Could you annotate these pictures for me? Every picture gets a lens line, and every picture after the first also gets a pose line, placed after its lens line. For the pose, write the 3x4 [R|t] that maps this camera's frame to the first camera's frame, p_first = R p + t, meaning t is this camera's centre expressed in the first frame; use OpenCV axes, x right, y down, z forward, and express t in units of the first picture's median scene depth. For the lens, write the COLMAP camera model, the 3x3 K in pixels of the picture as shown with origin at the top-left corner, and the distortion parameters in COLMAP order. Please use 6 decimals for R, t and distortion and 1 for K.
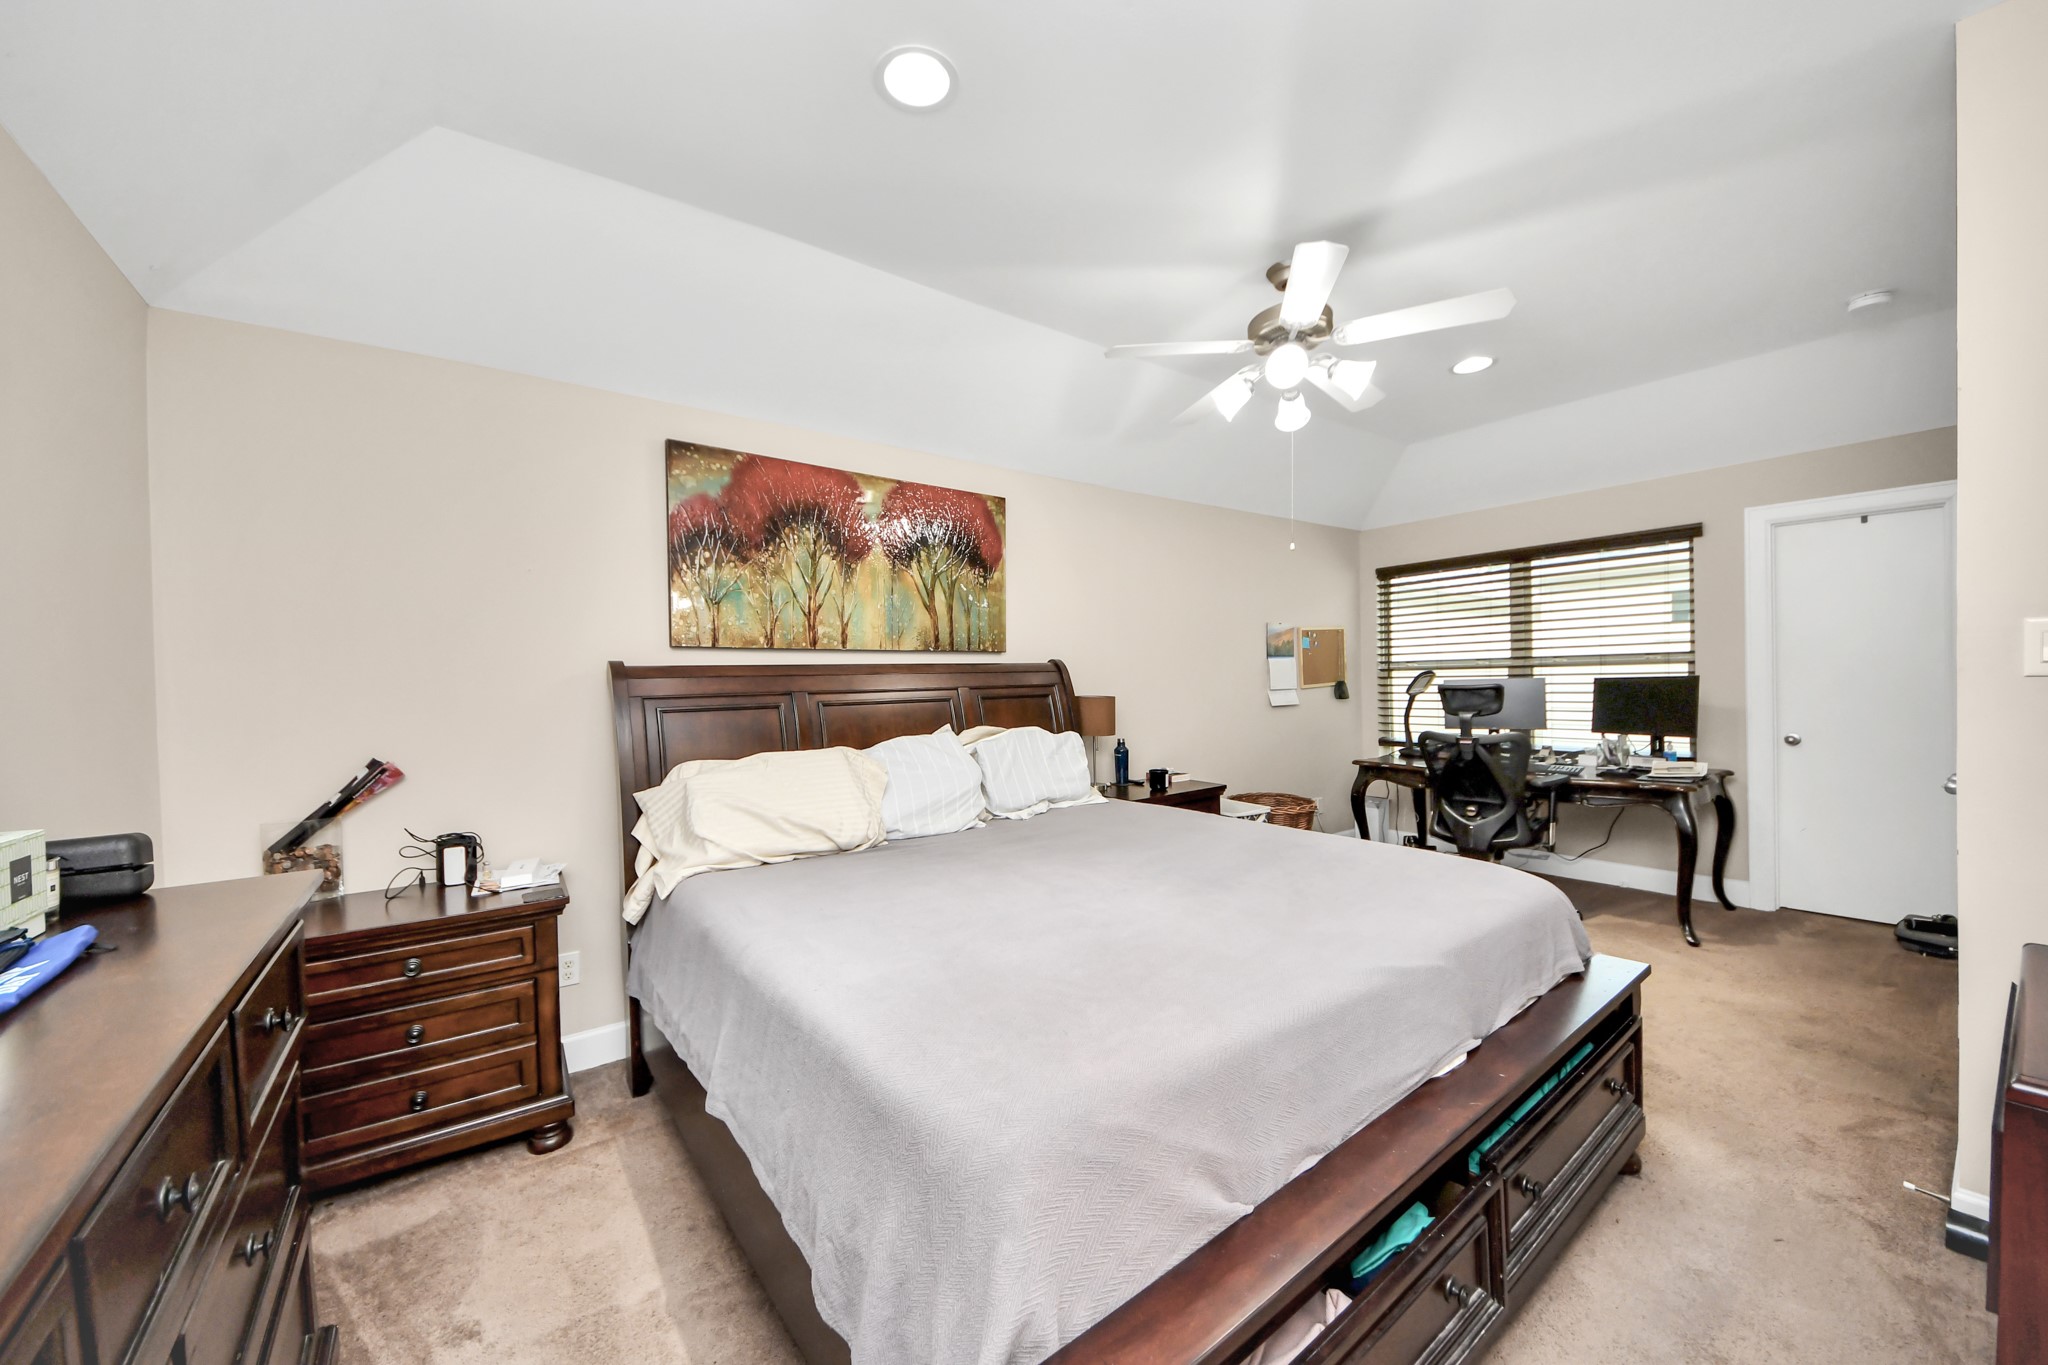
lens RADIAL K [[741.4, 0, 1009.6], [0, 741.4, 692.8], [0, 0, 1]] dist [0.043218, -0.015109]
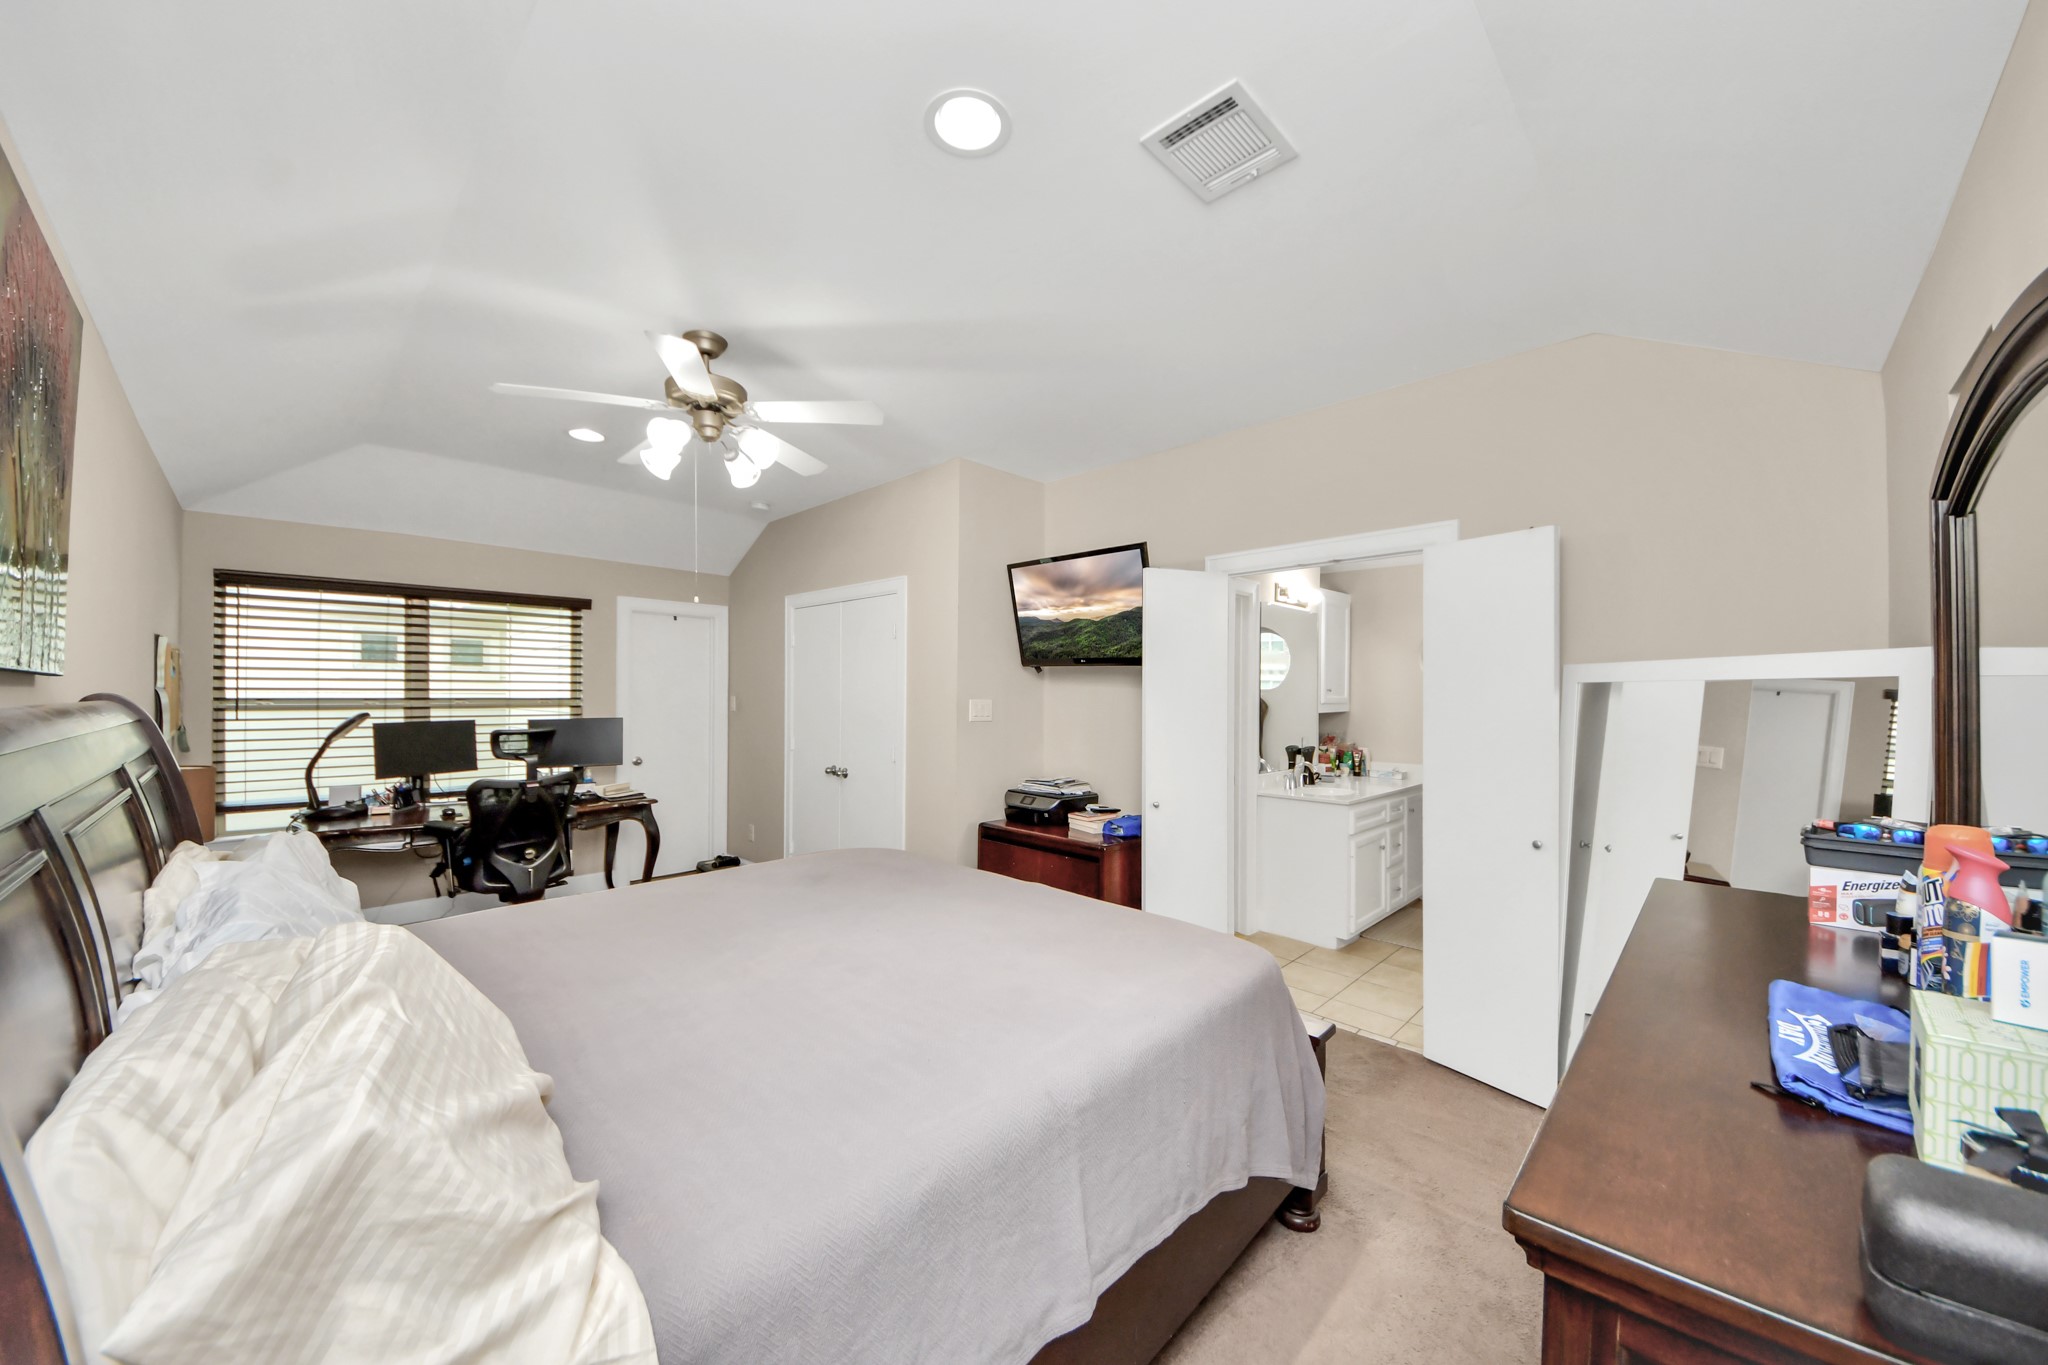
lens RADIAL K [[741.4, 0, 1009.6], [0, 741.4, 692.8], [0, 0, 1]] dist [0.043218, -0.015109]
pose [[-0.123001, 0.025933, 0.992068, -0.374753], [0.015617, 0.999585, -0.024194, -0.018776], [-0.992284, 0.012517, -0.123355, 0.373986]]
